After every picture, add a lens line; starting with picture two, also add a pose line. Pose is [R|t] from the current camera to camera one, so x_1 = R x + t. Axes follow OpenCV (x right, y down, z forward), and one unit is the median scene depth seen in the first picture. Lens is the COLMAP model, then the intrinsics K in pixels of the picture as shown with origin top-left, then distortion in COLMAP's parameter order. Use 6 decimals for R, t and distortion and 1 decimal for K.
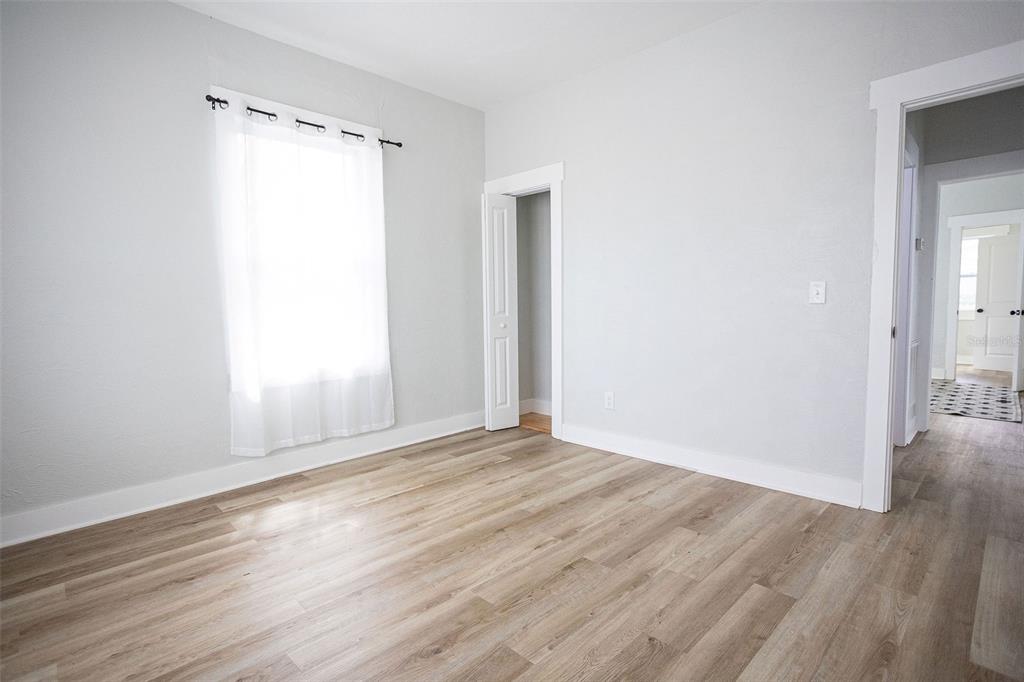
lens RADIAL K [[502.3, 0, 505.7], [0, 502.3, 343.4], [0, 0, 1]] dist [-0.055398, 0.032690]
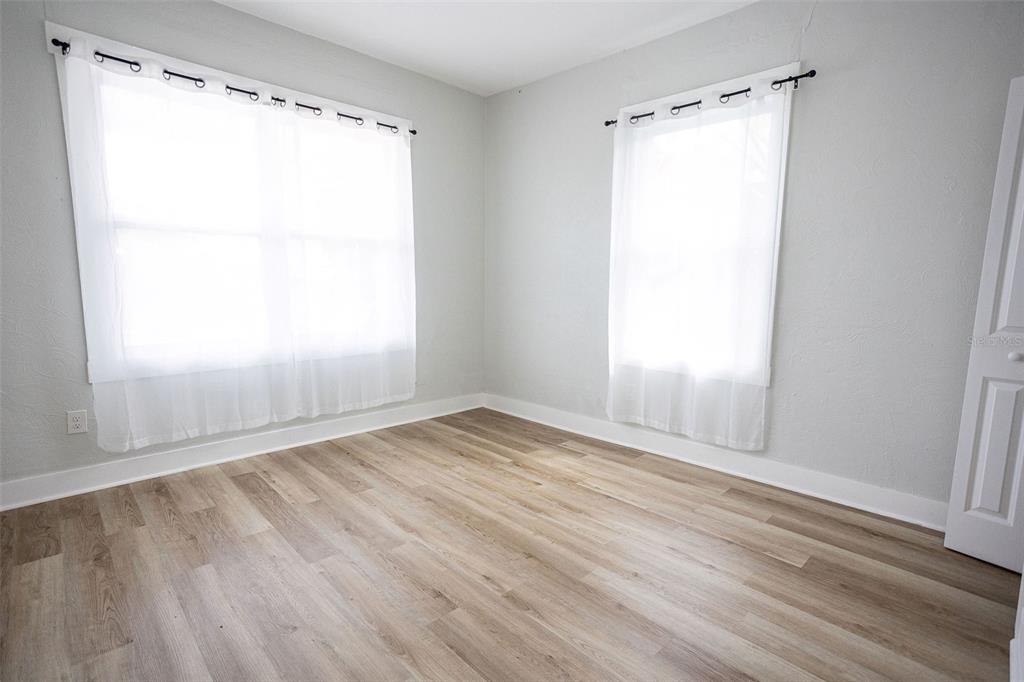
lens RADIAL K [[502.3, 0, 505.7], [0, 502.3, 343.4], [0, 0, 1]] dist [-0.055398, 0.032690]
pose [[-0.013680, 0.142443, -0.989708, 0.685078], [-0.087547, 0.985829, 0.143095, -0.106176], [0.996066, 0.088604, -0.001015, 0.767063]]
